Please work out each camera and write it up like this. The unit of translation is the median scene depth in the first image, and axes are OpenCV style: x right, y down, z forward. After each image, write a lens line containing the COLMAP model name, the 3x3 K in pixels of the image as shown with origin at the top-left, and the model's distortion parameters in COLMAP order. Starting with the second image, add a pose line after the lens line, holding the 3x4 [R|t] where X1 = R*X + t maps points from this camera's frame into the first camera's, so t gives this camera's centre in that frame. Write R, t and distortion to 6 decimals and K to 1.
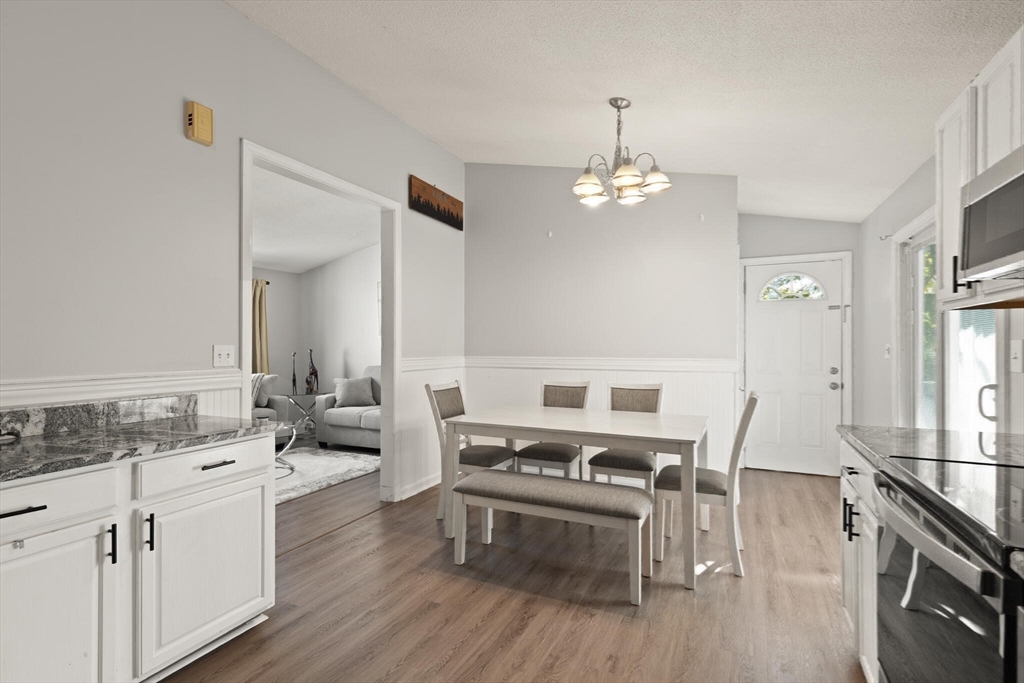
lens RADIAL K [[474.9, 0, 511.1], [0, 474.9, 346.4], [0, 0, 1]] dist [0.005721, -0.000399]
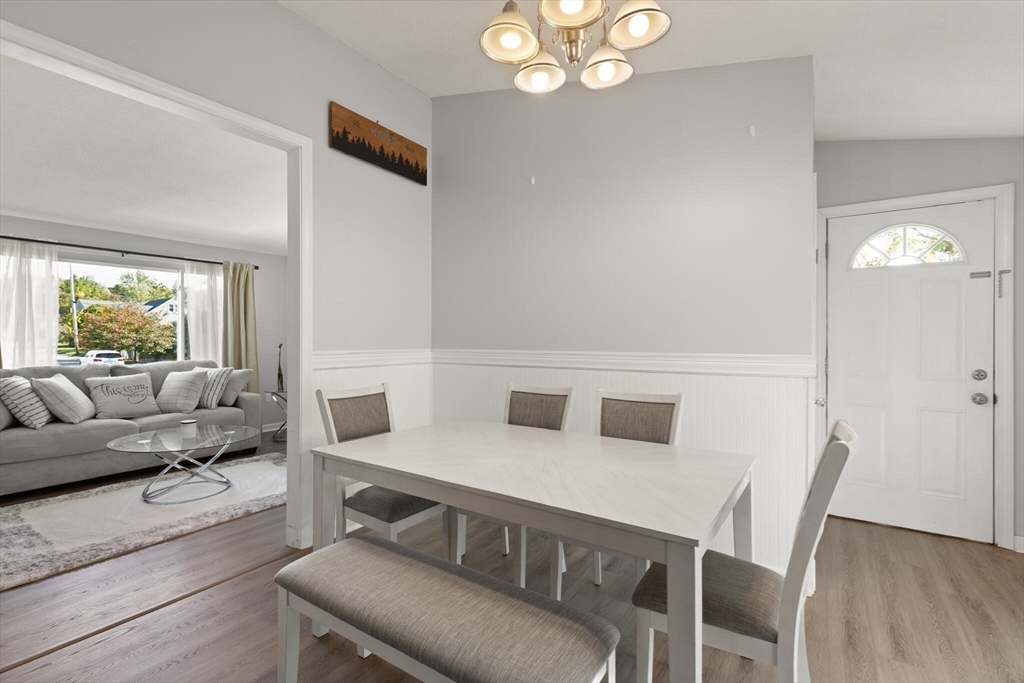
lens RADIAL K [[462.8, 0, 511.2], [0, 462.8, 337.4], [0, 0, 1]] dist [-0.000836, 0.000354]
pose [[0.988882, 0.001248, -0.148699, 0.152665], [-0.002146, 0.999980, -0.005882, 0.006339], [0.148689, 0.006136, 0.988865, 0.298543]]
